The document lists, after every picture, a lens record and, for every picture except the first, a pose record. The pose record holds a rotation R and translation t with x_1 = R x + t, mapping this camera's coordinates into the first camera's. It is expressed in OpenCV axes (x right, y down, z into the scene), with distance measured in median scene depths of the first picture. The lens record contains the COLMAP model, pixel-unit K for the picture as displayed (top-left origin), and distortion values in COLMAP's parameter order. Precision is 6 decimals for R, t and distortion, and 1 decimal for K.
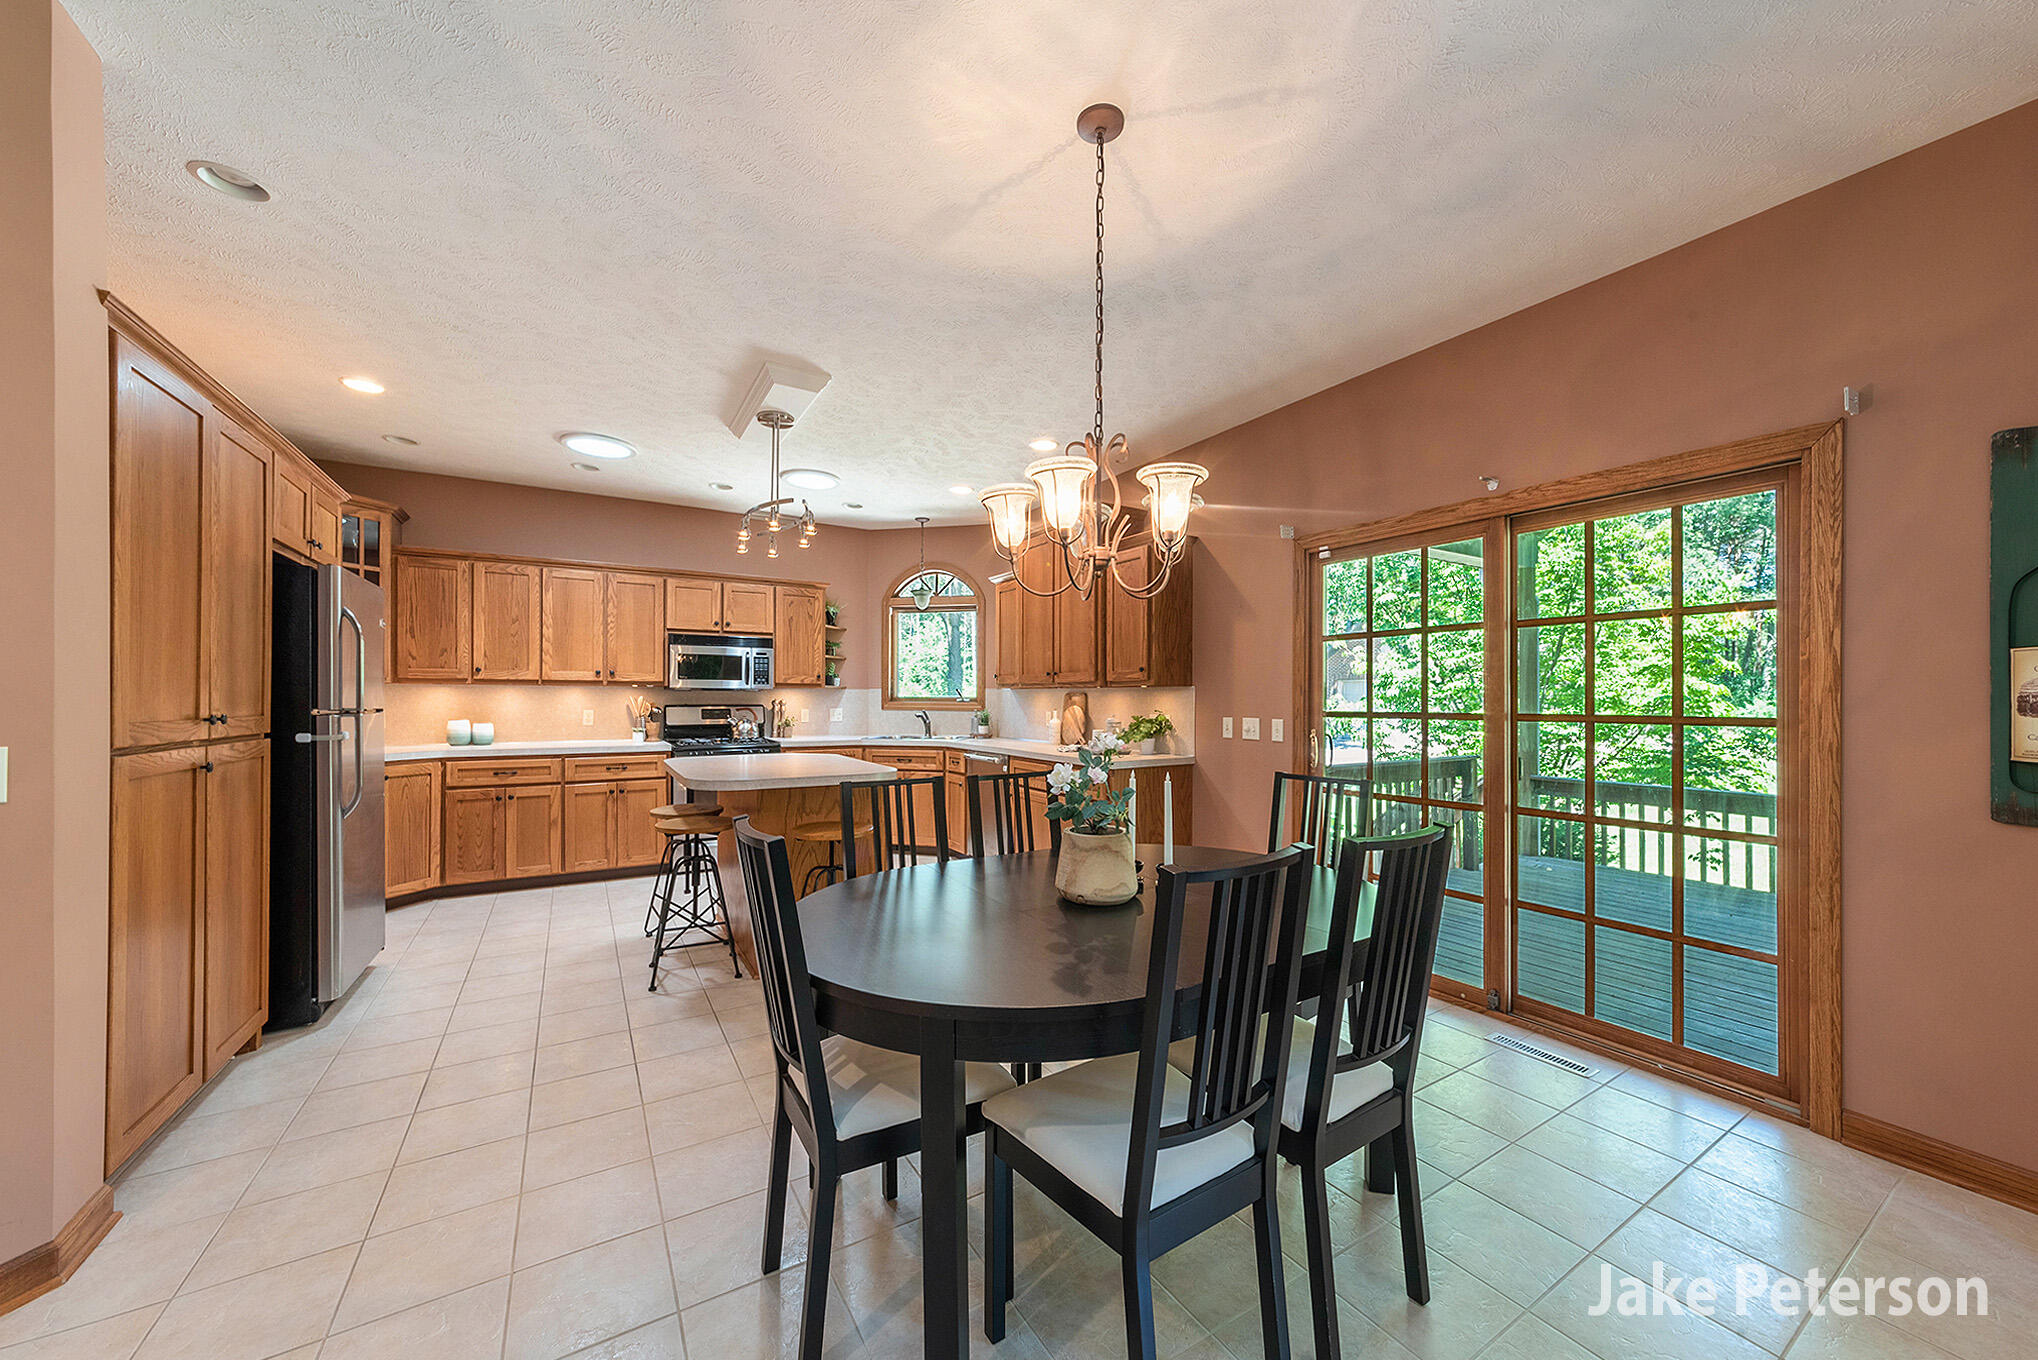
lens RADIAL K [[760.7, 0, 1073.5], [0, 760.7, 695.0], [0, 0, 1]] dist [0.000236, 0.000099]
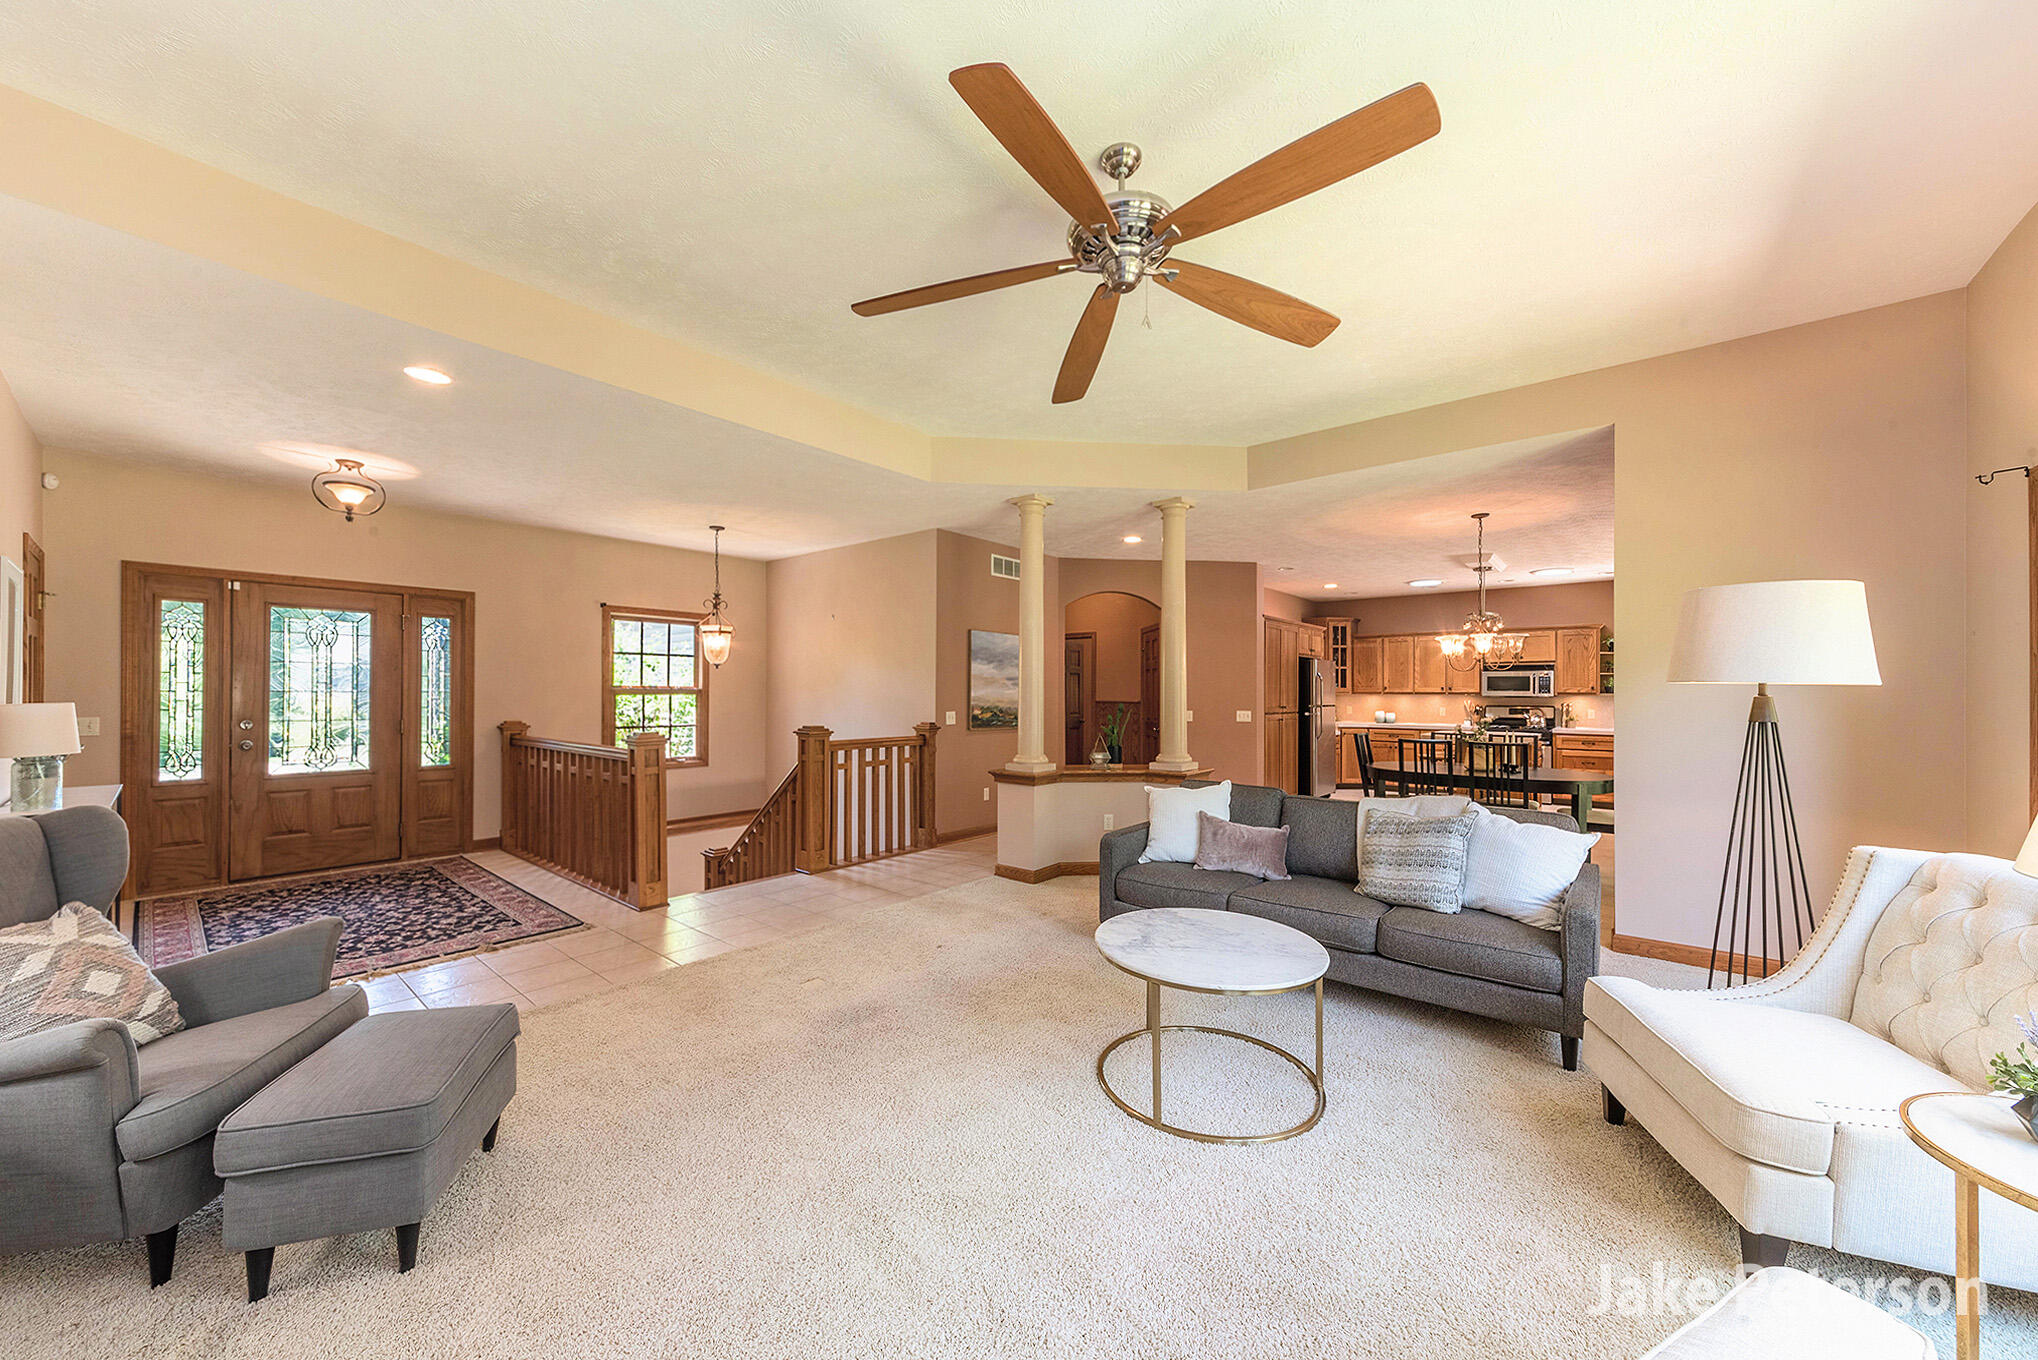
lens RADIAL K [[740.9, 0, 933.5], [0, 740.9, 689.5], [0, 0, 1]] dist [0.000008, -0.000038]
pose [[0.225385, -0.007019, -0.974244, 0.903220], [0.001136, 0.999975, -0.006942, -0.014273], [0.974269, 0.000458, 0.225387, -0.668863]]
